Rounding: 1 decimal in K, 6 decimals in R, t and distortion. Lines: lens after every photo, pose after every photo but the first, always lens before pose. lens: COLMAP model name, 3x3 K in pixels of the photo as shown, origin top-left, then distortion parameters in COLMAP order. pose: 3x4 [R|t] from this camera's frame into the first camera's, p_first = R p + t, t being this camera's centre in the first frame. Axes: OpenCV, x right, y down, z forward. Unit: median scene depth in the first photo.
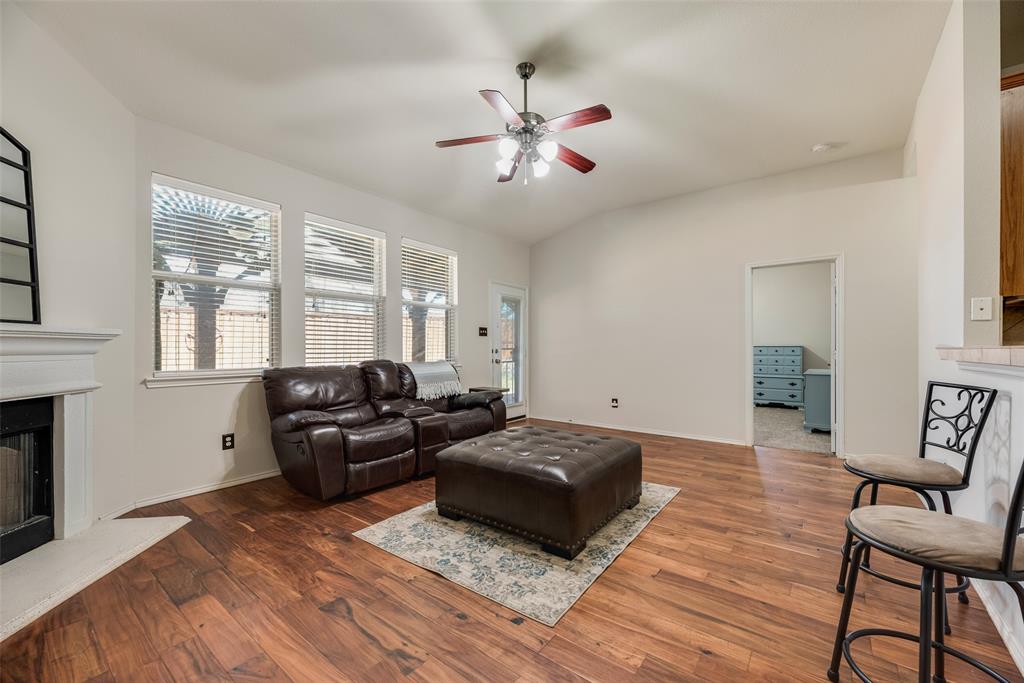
lens RADIAL K [[413.4, 0, 515.5], [0, 413.4, 346.7], [0, 0, 1]] dist [0.001429, -0.000097]
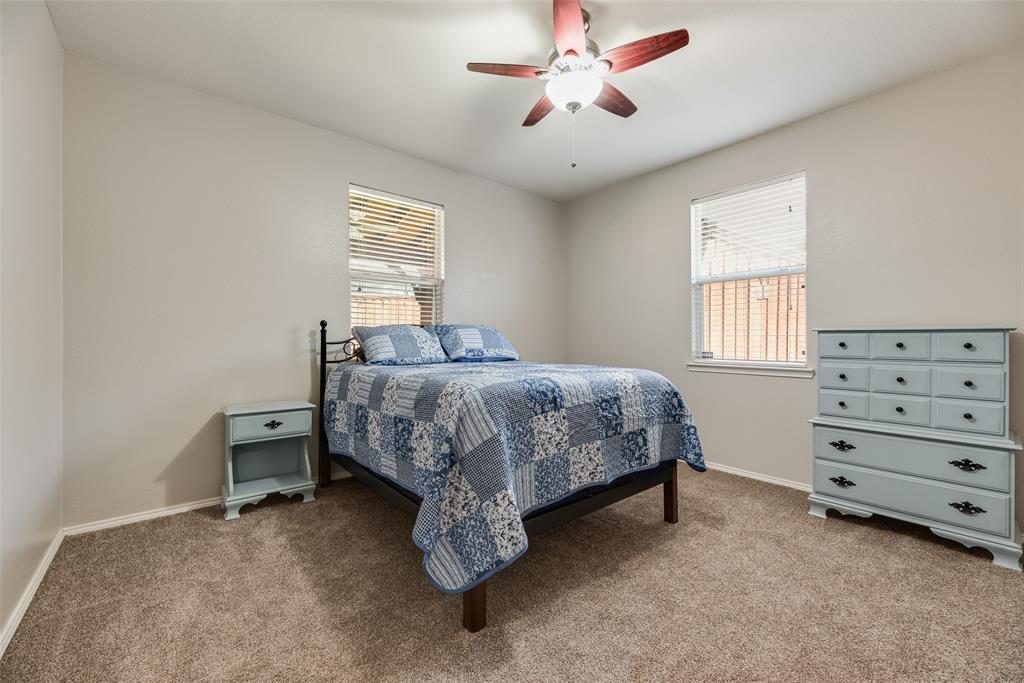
lens RADIAL K [[413.4, 0, 518.4], [0, 413.4, 333.6], [0, 0, 1]] dist [0.001429, -0.000097]
pose [[0.978469, 0.001694, -0.206385, 0.219484], [-0.000590, 0.999985, 0.005410, 0.000203], [0.206391, -0.005171, 0.978456, 0.338590]]
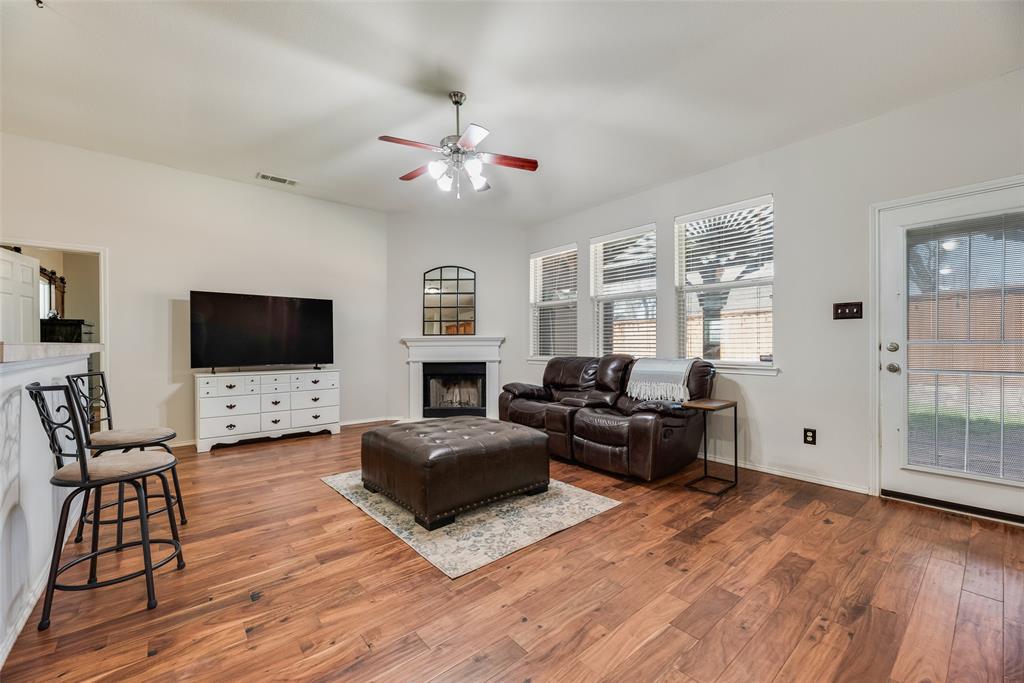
lens RADIAL K [[413.4, 0, 519.3], [0, 413.4, 349.2], [0, 0, 1]] dist [0.001429, -0.000097]
pose [[-0.203392, 0.012292, -0.979020, 1.105770], [0.009657, 0.999898, 0.010548, 0.007987], [0.979050, -0.007309, -0.203490, 1.396006]]
